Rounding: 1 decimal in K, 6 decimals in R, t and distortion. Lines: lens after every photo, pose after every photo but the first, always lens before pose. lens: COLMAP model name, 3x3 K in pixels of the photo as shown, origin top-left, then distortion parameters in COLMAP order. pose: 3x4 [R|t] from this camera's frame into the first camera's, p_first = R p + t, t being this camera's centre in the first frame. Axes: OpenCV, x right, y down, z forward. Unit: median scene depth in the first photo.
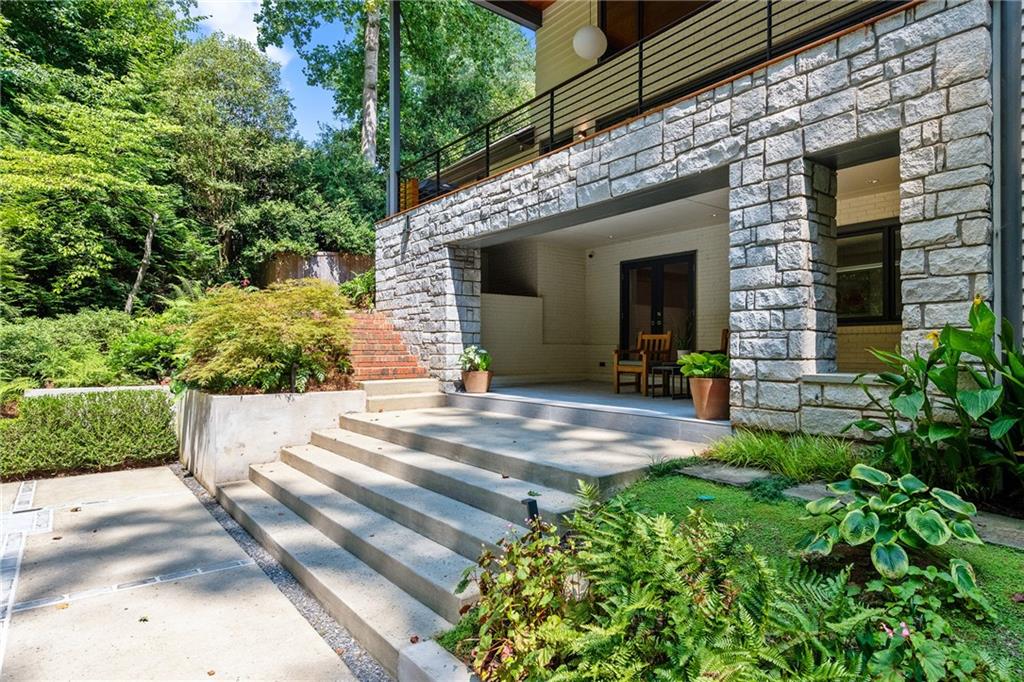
lens RADIAL K [[564.9, 0, 511.0], [0, 564.9, 341.2], [0, 0, 1]] dist [0.016942, -0.000813]
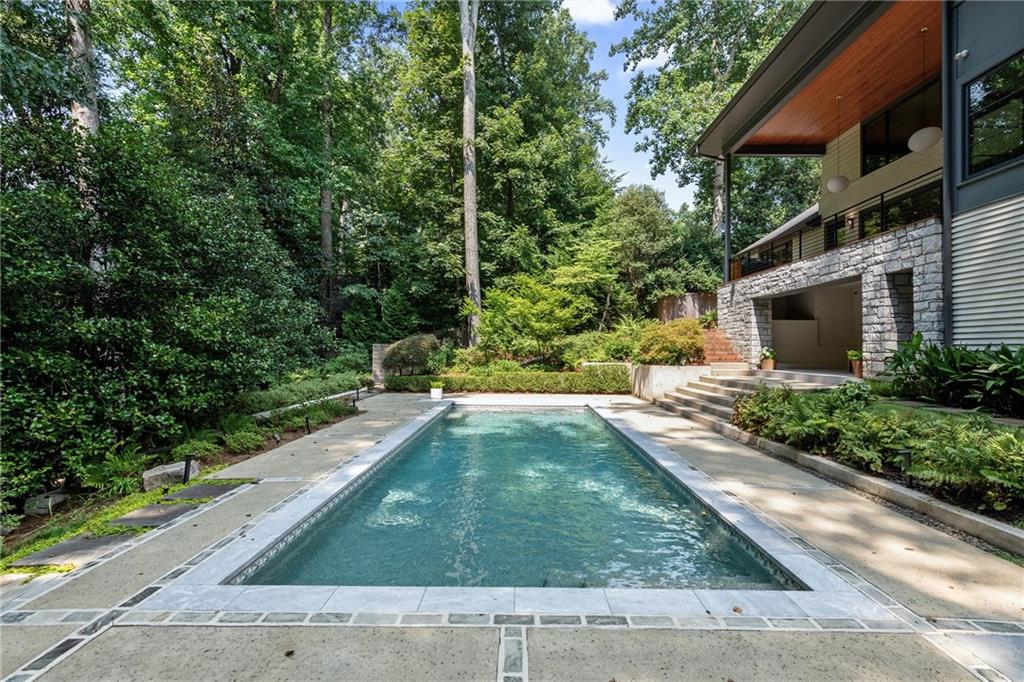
lens RADIAL K [[452.5, 0, 515.0], [0, 452.5, 343.6], [0, 0, 1]] dist [0.002413, -0.000070]
pose [[0.778261, -0.002385, -0.627937, 0.261401], [0.002234, 0.999997, -0.001030, -0.005059], [0.627937, -0.000601, 0.778264, -0.873370]]
